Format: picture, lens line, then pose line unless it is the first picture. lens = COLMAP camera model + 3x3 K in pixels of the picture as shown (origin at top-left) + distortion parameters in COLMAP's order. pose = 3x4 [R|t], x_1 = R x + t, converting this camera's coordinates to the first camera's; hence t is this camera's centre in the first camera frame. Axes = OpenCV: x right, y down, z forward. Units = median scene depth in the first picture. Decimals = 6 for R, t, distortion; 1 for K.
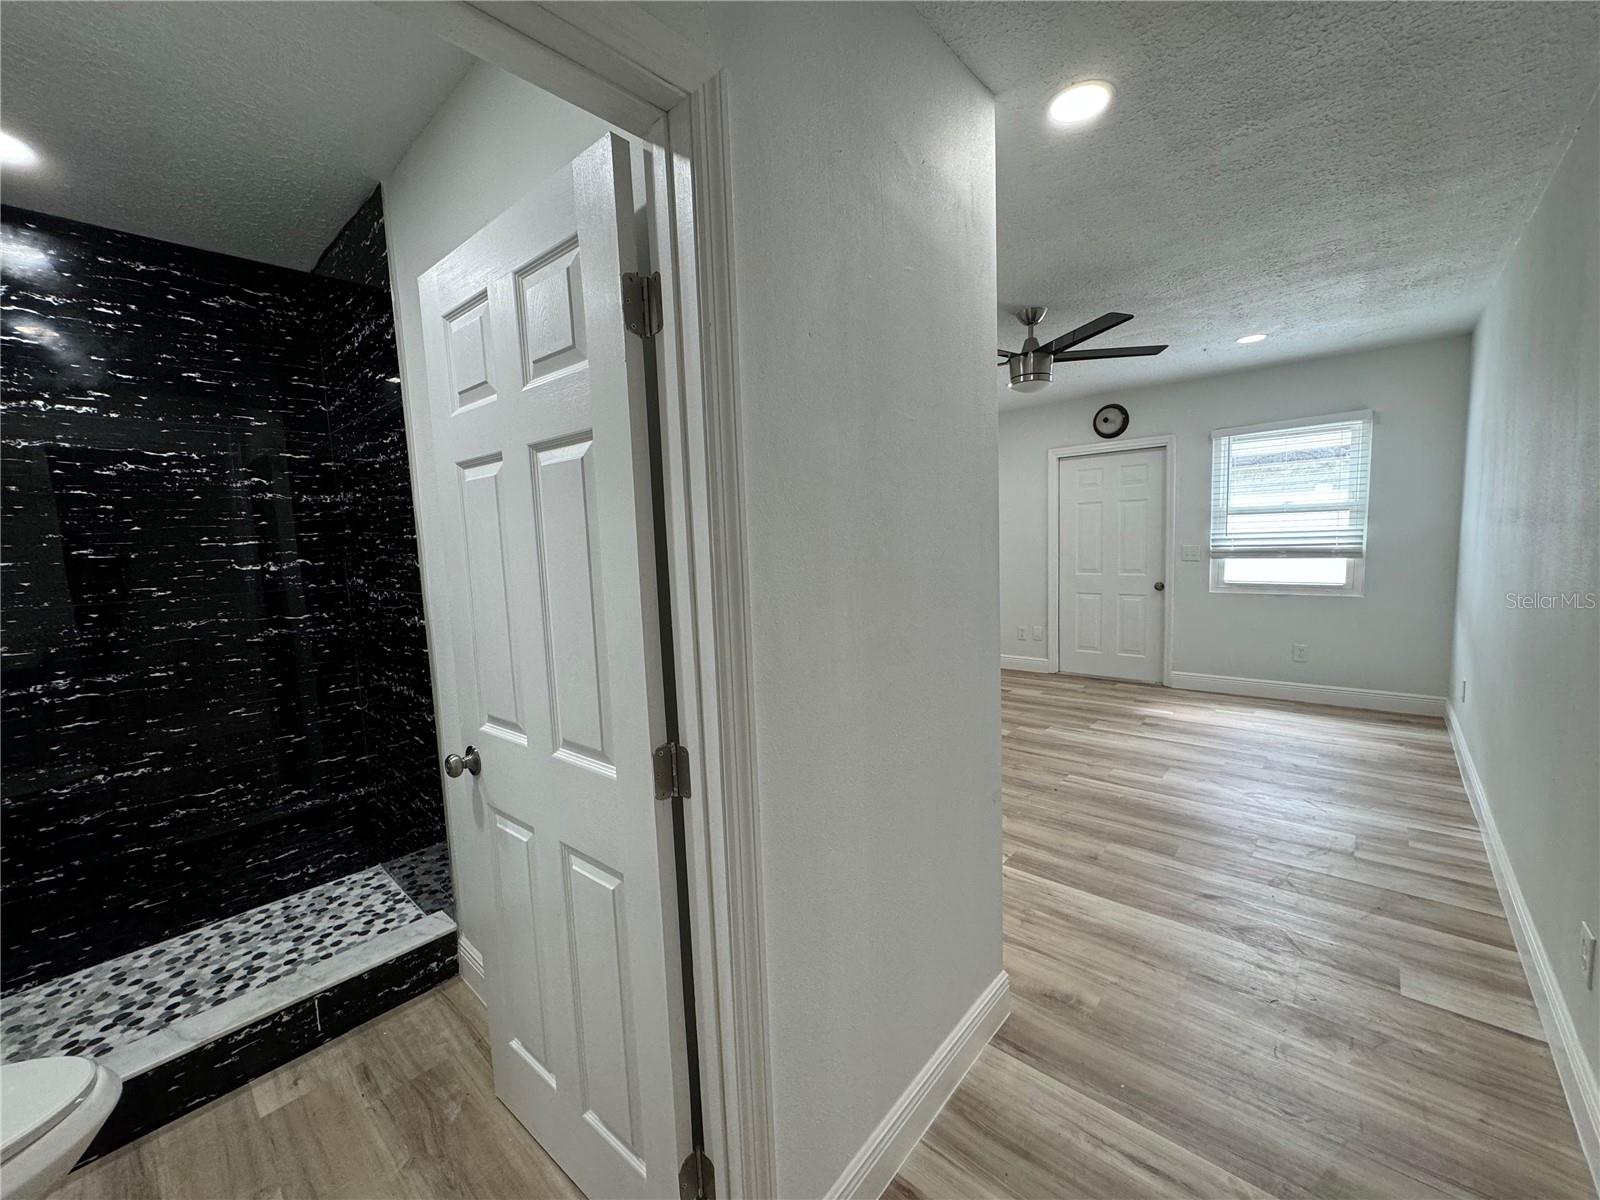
lens RADIAL K [[636.5, 0, 802.2], [0, 636.5, 601.4], [0, 0, 1]] dist [-0.000624, 0.000189]
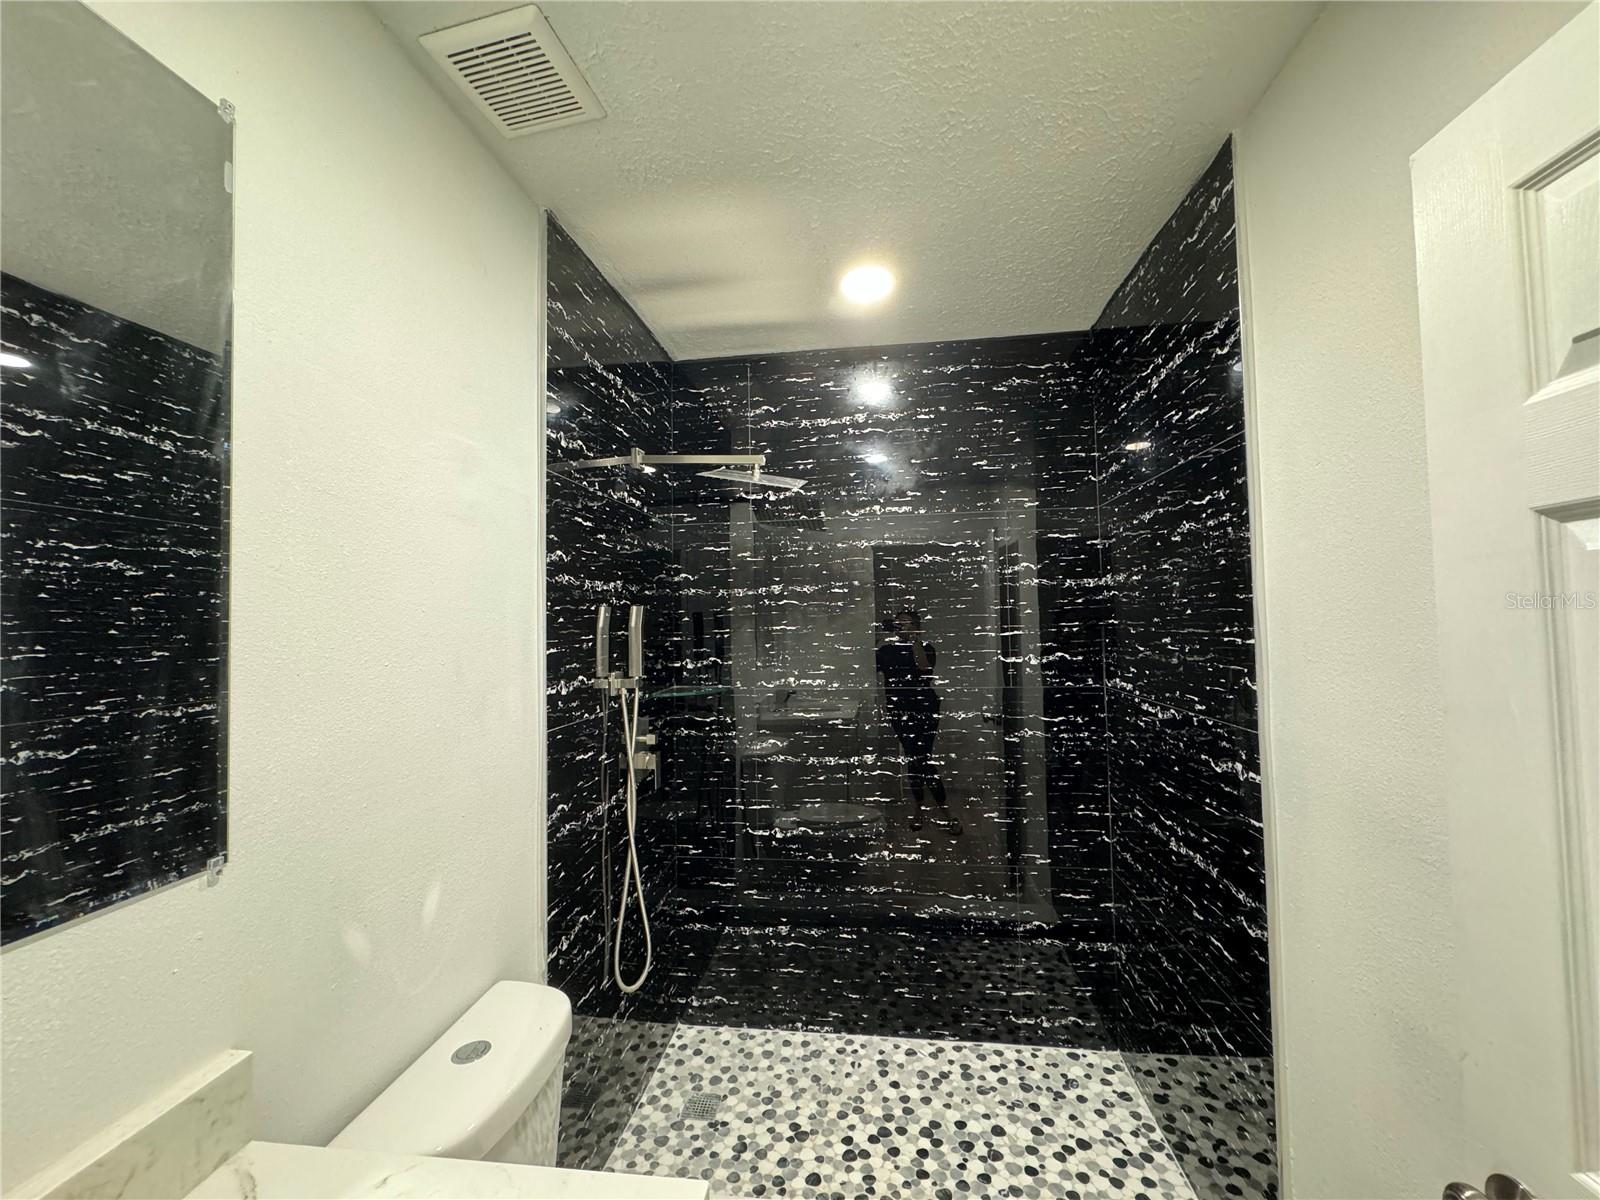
lens RADIAL K [[636.5, 0, 800.3], [0, 636.5, 600.1], [0, 0, 1]] dist [-0.000624, 0.000189]
pose [[0.567490, -0.002232, -0.823377, -0.298599], [-0.088209, 0.994077, -0.063490, -0.055700], [0.818642, 0.108659, 0.563932, 0.231304]]
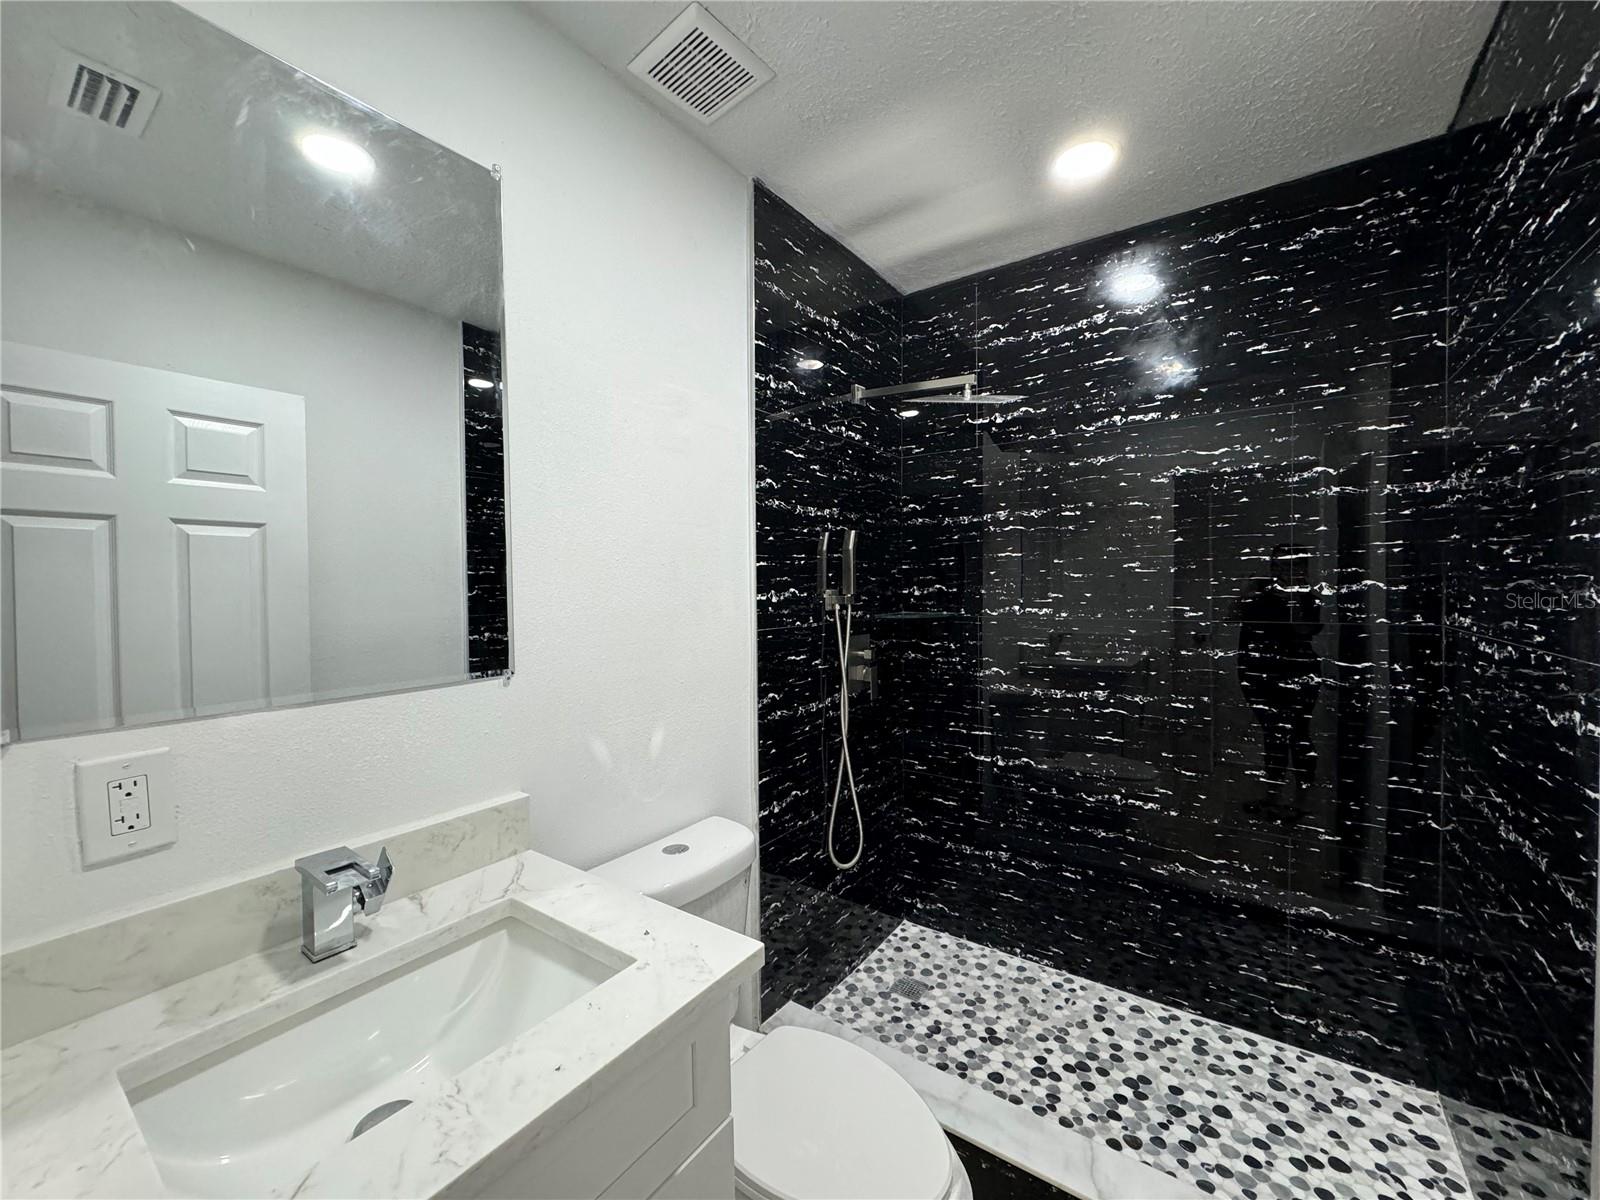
lens RADIAL K [[636.5, 0, 798.6], [0, 636.5, 600.2], [0, 0, 1]] dist [-0.000624, 0.000189]
pose [[0.112732, 0.062424, -0.991663, -0.203102], [-0.098311, 0.993828, 0.051384, -0.022396], [0.988750, 0.091699, 0.118173, 0.354237]]
